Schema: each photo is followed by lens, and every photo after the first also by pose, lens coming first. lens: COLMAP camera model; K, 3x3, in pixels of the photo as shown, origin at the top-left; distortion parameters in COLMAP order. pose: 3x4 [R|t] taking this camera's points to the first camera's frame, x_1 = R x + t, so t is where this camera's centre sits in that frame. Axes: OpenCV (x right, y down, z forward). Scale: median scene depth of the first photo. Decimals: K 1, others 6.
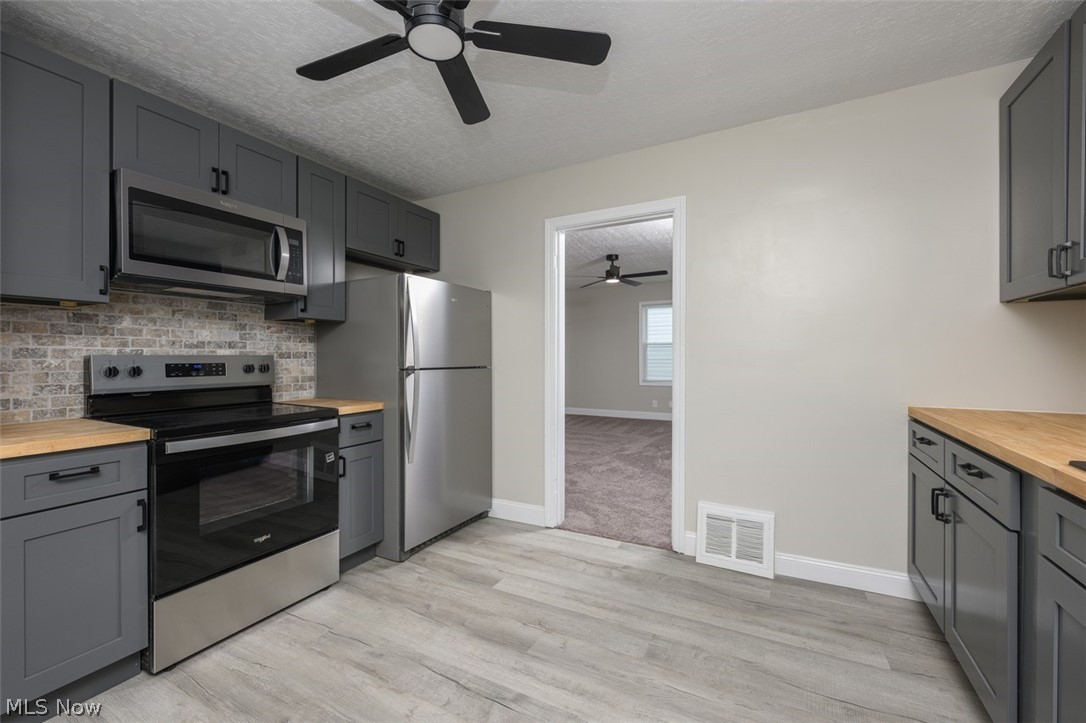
lens RADIAL K [[414.9, 0, 533.4], [0, 414.9, 357.7], [0, 0, 1]] dist [-0.001666, -0.000119]
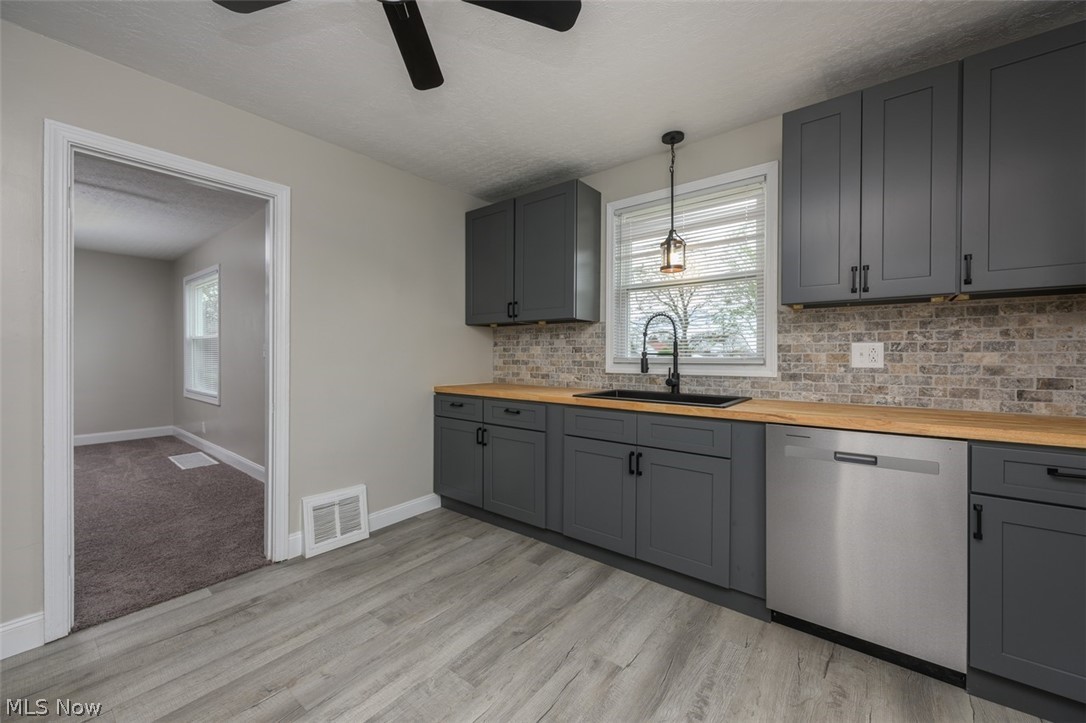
lens RADIAL K [[414.9, 0, 533.4], [0, 414.9, 357.7], [0, 0, 1]] dist [-0.001666, -0.000119]
pose [[0.225753, -0.004184, 0.974175, -0.608954], [0.000032, 0.999991, 0.004288, 0.003859], [-0.974184, -0.000937, 0.225751, 0.318653]]
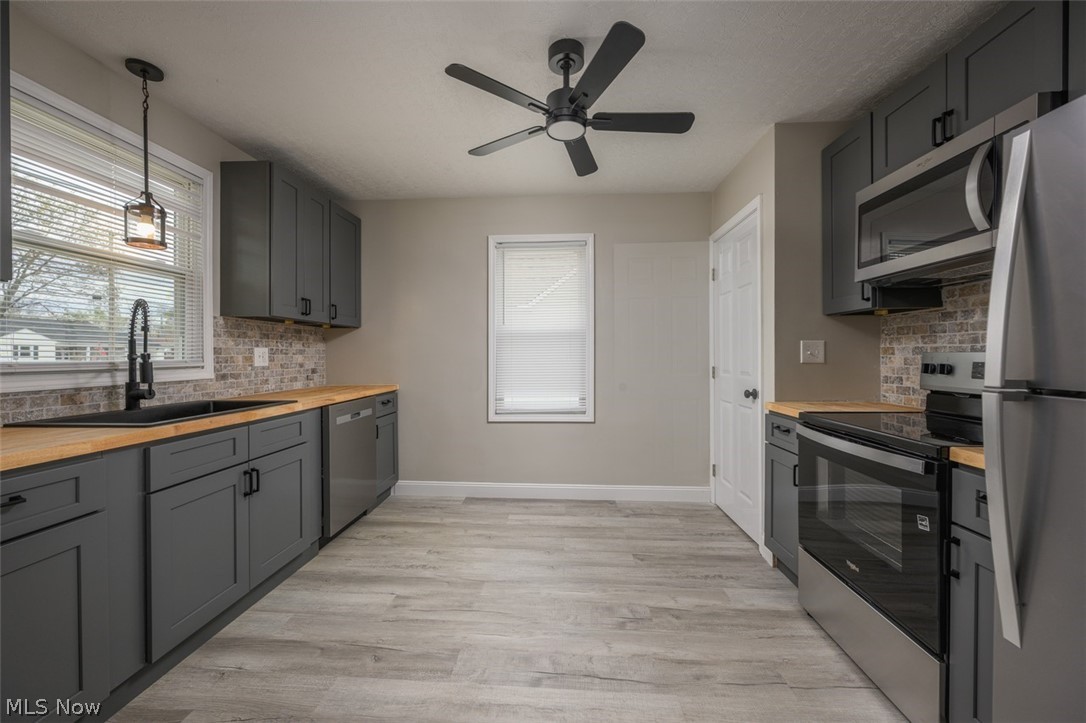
lens RADIAL K [[514.2, 0, 506.2], [0, 514.2, 359.0], [0, 0, 1]] dist [0.001085, 0.000026]
pose [[-0.934248, 0.006253, -0.356569, 0.358211], [0.003154, 0.999952, 0.009272, -0.004100], [0.356610, 0.007538, -0.934223, 1.580027]]
